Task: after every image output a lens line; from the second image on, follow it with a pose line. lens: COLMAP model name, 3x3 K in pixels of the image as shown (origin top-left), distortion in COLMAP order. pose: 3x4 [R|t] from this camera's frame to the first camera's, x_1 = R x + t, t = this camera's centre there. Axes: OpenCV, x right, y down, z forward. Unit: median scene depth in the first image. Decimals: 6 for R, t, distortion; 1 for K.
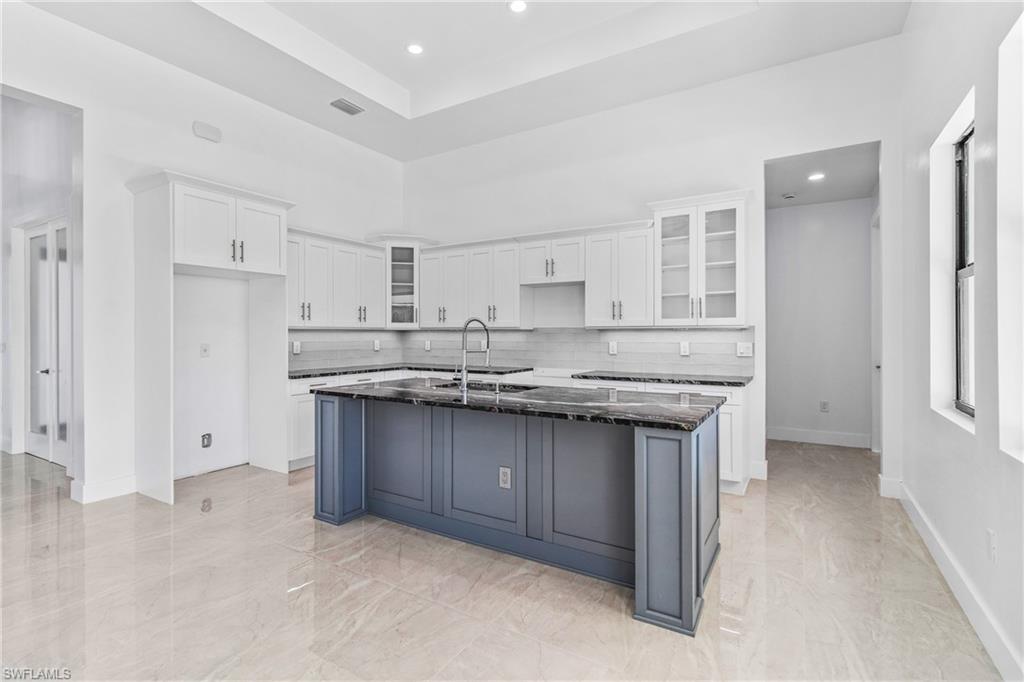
lens RADIAL K [[475.8, 0, 512.0], [0, 475.8, 341.0], [0, 0, 1]] dist [0.001589, 0.000063]
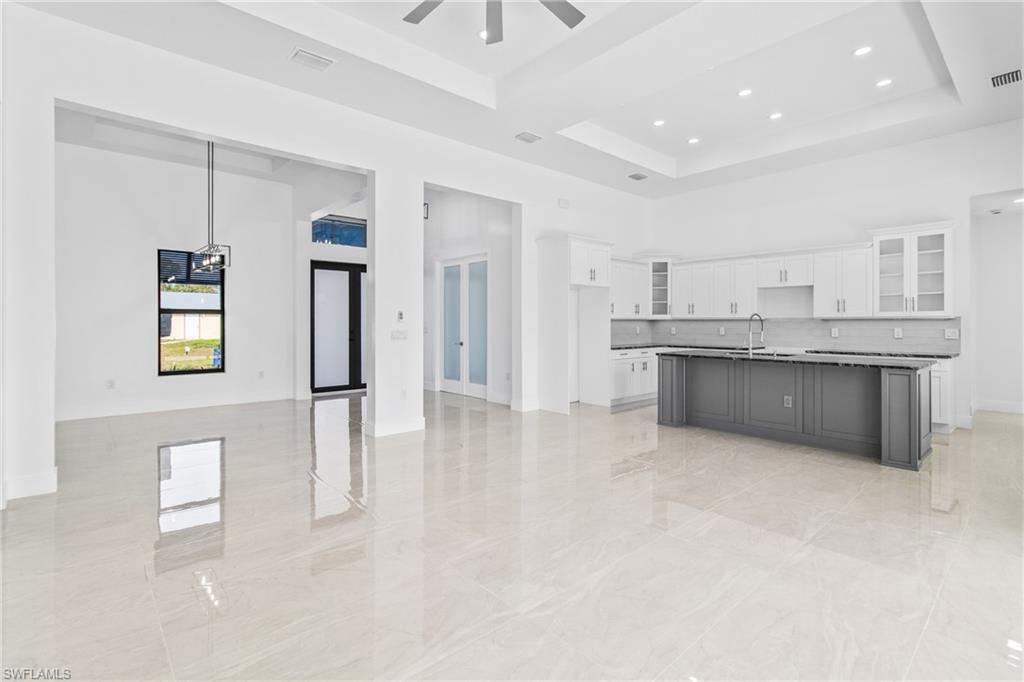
lens RADIAL K [[470.3, 0, 516.1], [0, 470.3, 327.1], [0, 0, 1]] dist [0.003280, 0.000027]
pose [[0.955812, 0.003501, -0.293958, -0.313499], [-0.005021, 0.999978, -0.004414, 0.010645], [0.293936, 0.005695, 0.955808, -0.671444]]
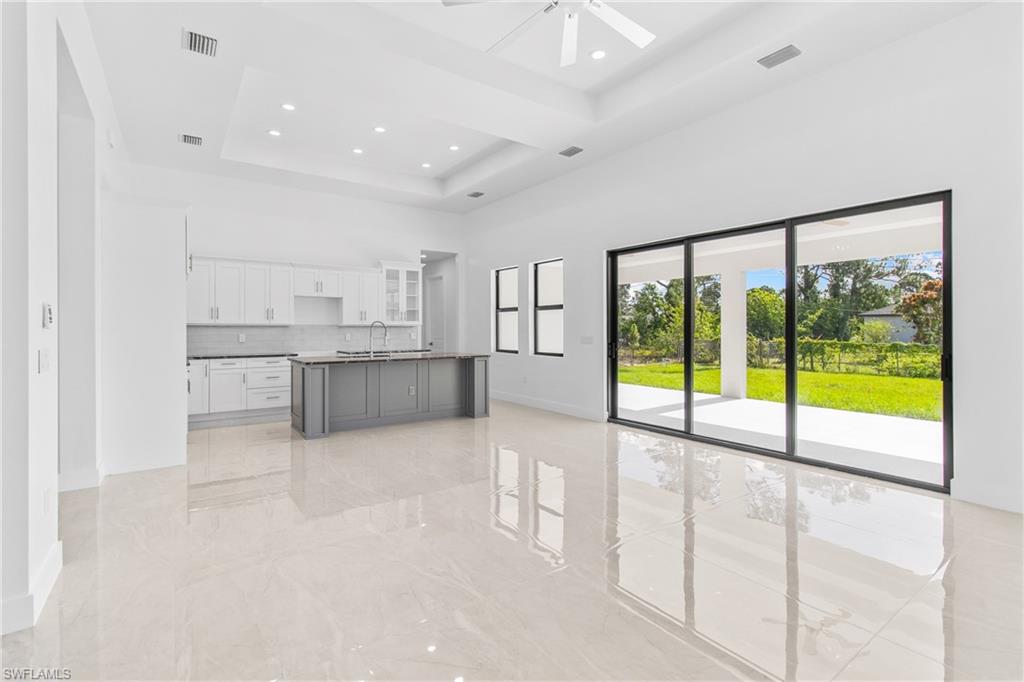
lens RADIAL K [[470.3, 0, 516.1], [0, 470.3, 327.1], [0, 0, 1]] dist [0.003280, 0.000027]
pose [[0.396025, 0.003450, 0.918233, -1.263172], [0.014689, 0.999841, -0.010092, 0.005442], [-0.918122, 0.017484, 0.395911, -0.250004]]
